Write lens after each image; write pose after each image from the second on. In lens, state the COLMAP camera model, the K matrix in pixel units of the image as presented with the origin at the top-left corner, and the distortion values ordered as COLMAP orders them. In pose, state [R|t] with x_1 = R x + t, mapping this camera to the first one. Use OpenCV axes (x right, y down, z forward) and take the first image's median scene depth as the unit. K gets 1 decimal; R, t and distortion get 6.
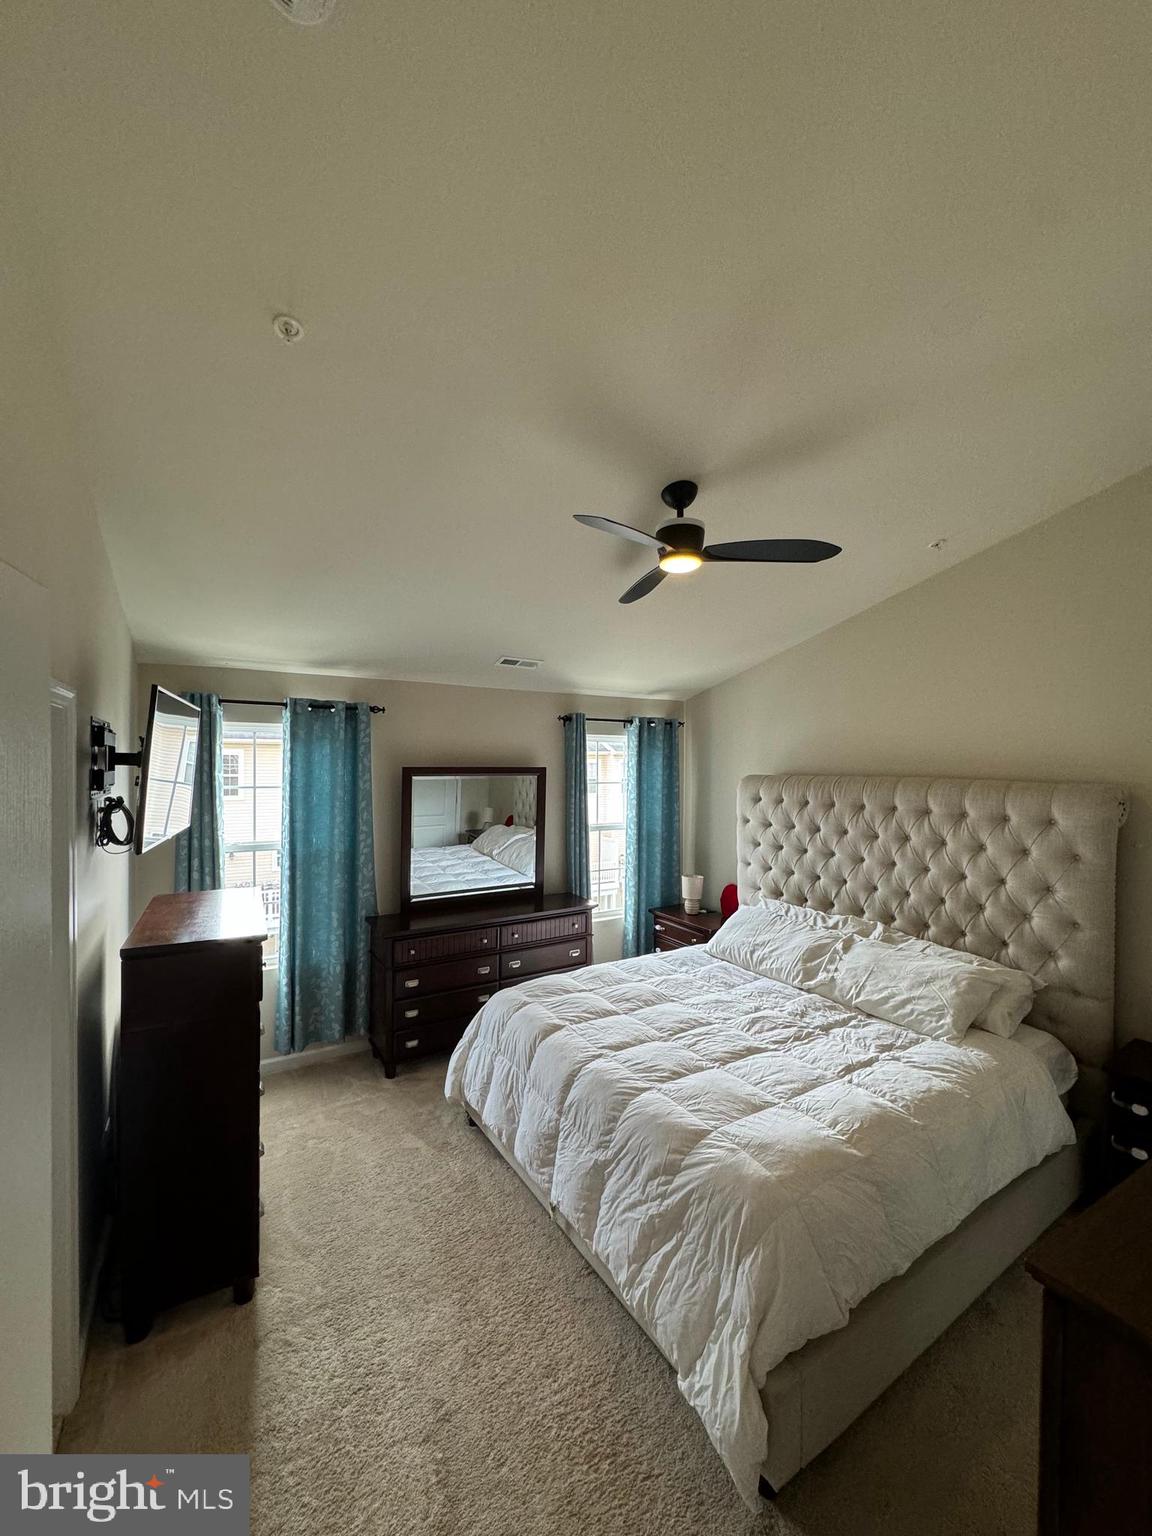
lens RADIAL K [[613.3, 0, 576.9], [0, 613.3, 772.4], [0, 0, 1]] dist [-0.003060, -0.000394]
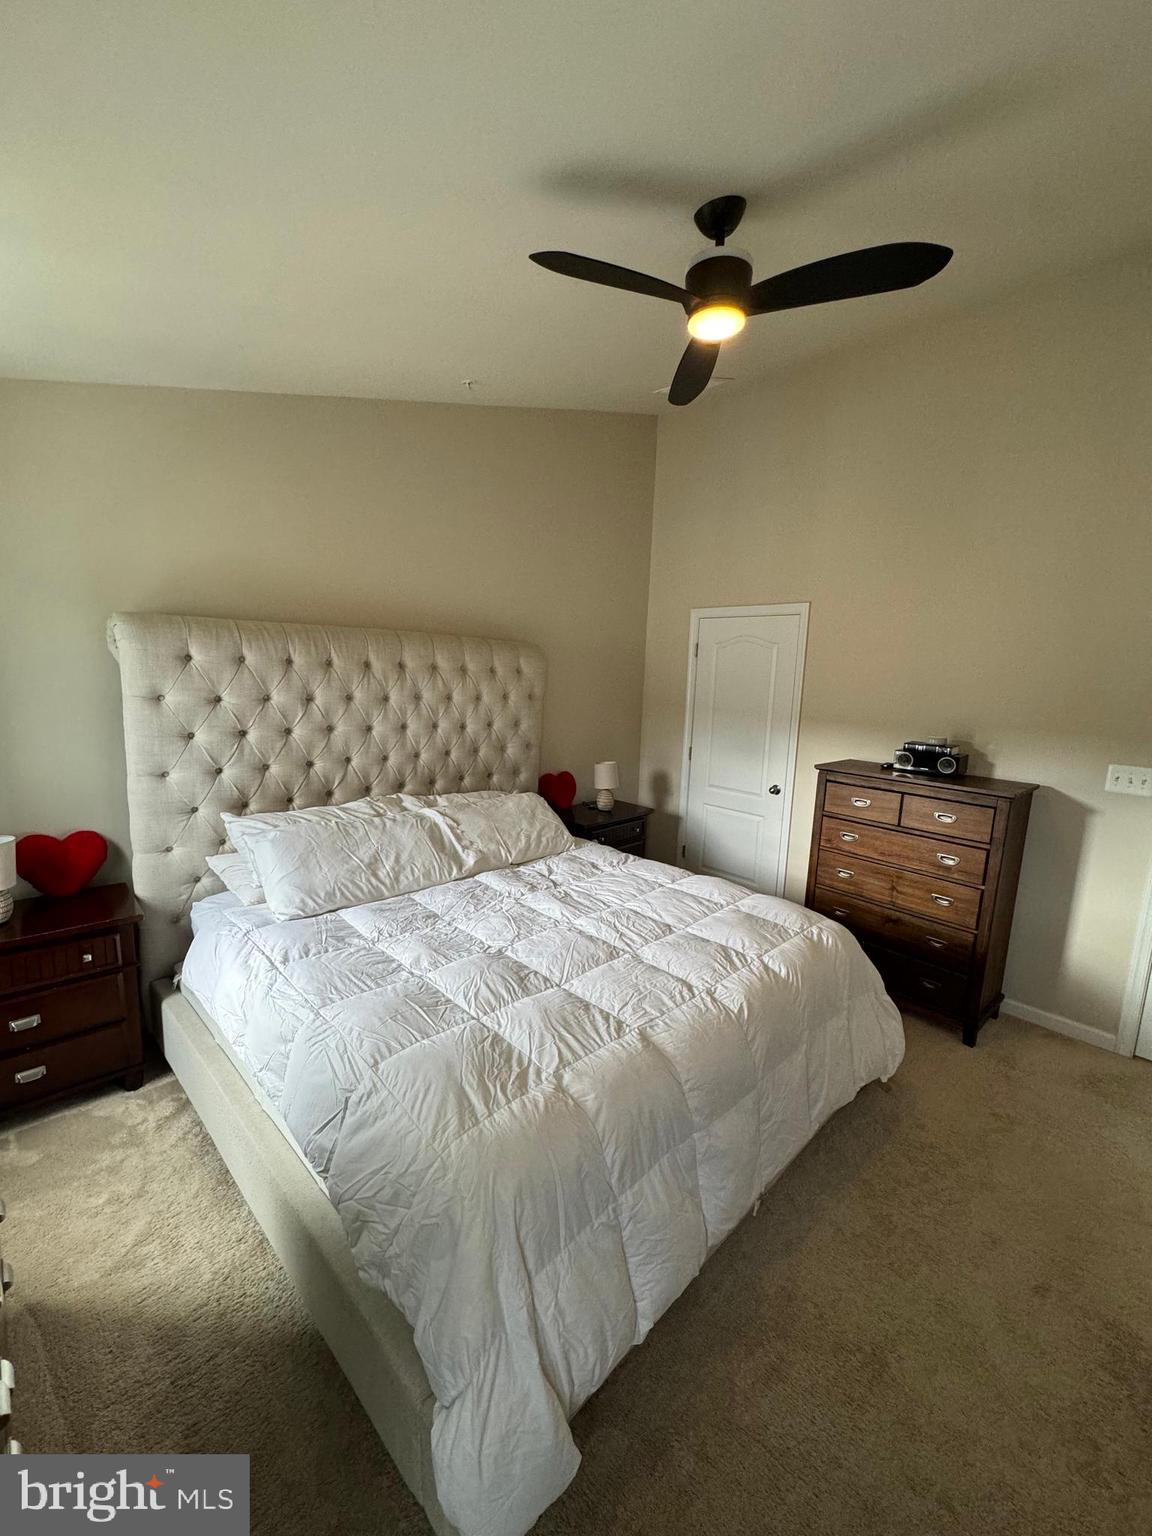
lens RADIAL K [[613.3, 0, 576.9], [0, 613.3, 772.4], [0, 0, 1]] dist [-0.003060, -0.000394]
pose [[-0.209248, -0.180588, 0.961043, -0.501606], [-0.024218, 0.983455, 0.179526, 0.053962], [-0.977563, 0.014291, -0.210159, 1.101470]]
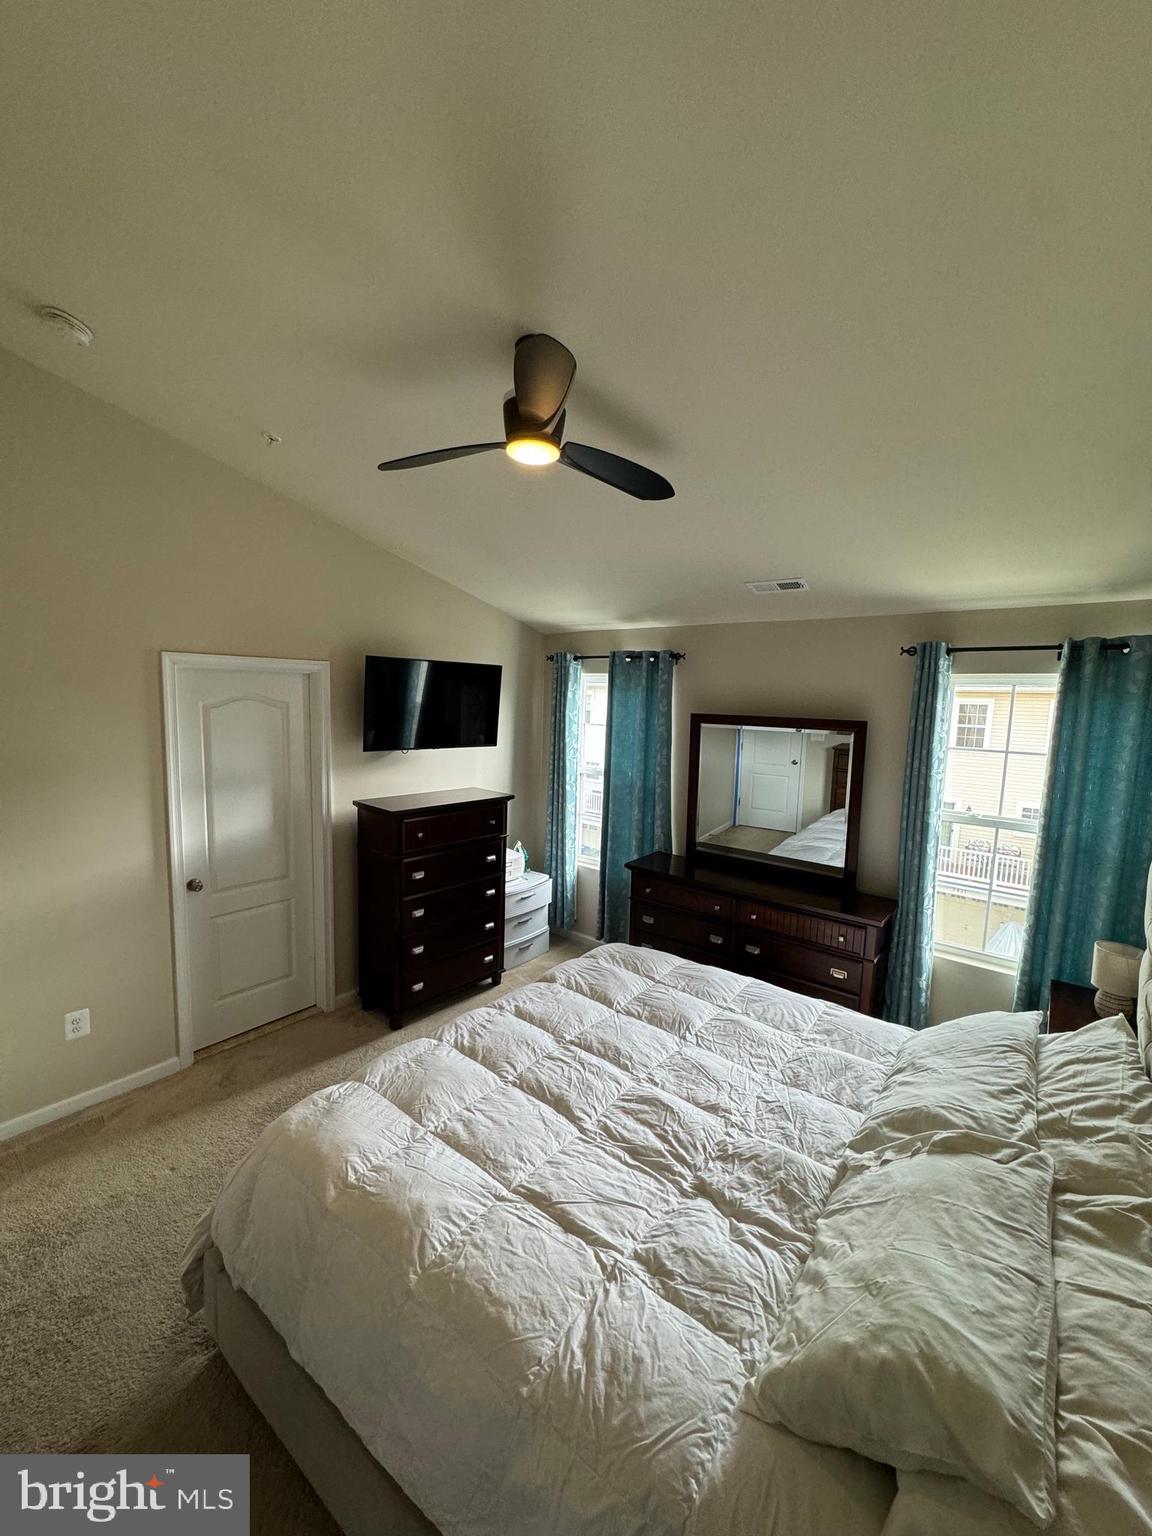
lens RADIAL K [[613.3, 0, 576.9], [0, 613.3, 772.4], [0, 0, 1]] dist [-0.003060, -0.000394]
pose [[0.338865, 0.118000, -0.933406, 0.795320], [-0.041972, 0.993012, 0.110298, -0.020703], [0.939898, 0.001801, 0.341450, 0.653778]]
